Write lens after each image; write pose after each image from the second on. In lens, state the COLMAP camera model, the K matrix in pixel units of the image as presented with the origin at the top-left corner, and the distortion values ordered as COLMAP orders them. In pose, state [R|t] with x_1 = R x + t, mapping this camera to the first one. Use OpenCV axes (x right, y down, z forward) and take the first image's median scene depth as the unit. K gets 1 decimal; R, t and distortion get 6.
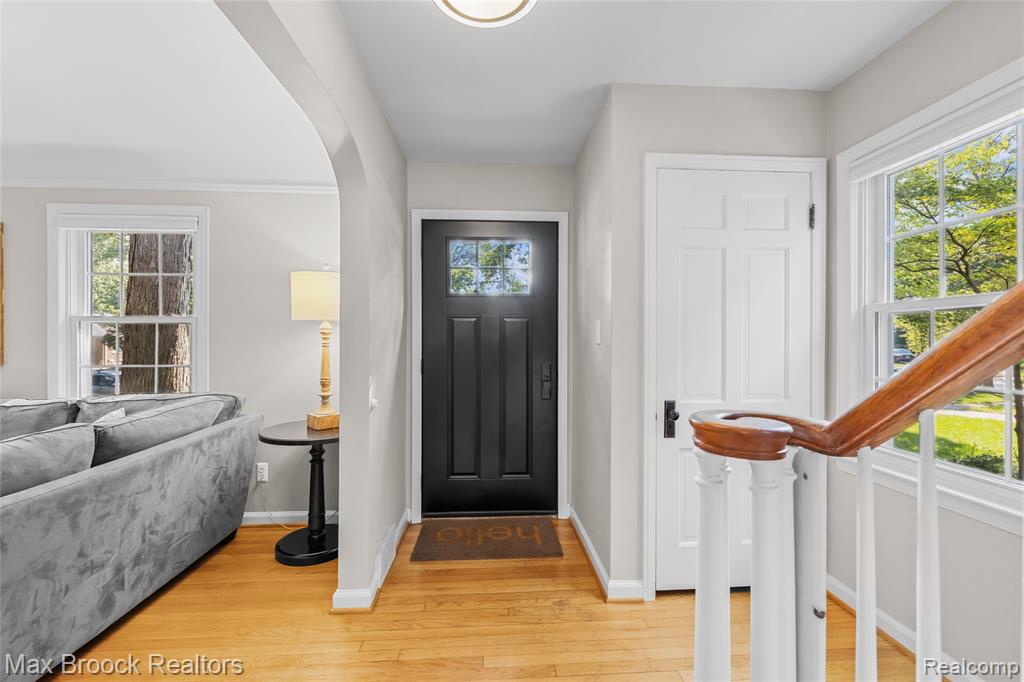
lens RADIAL K [[425.2, 0, 513.1], [0, 425.2, 336.0], [0, 0, 1]] dist [-0.001572, -0.000229]
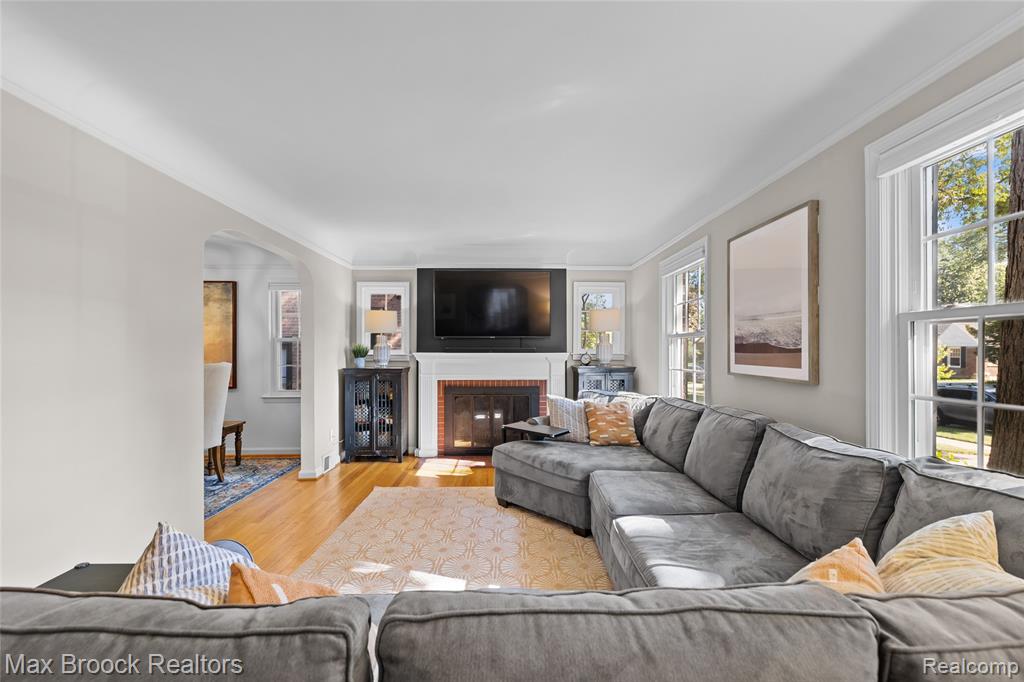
lens RADIAL K [[420.1, 0, 514.0], [0, 420.1, 348.1], [0, 0, 1]] dist [0.000952, -0.000191]
pose [[-0.031754, -0.001672, -0.999494, -0.419372], [0.005737, 0.999982, -0.001855, 0.002338], [0.999479, -0.005793, -0.031744, 0.465798]]
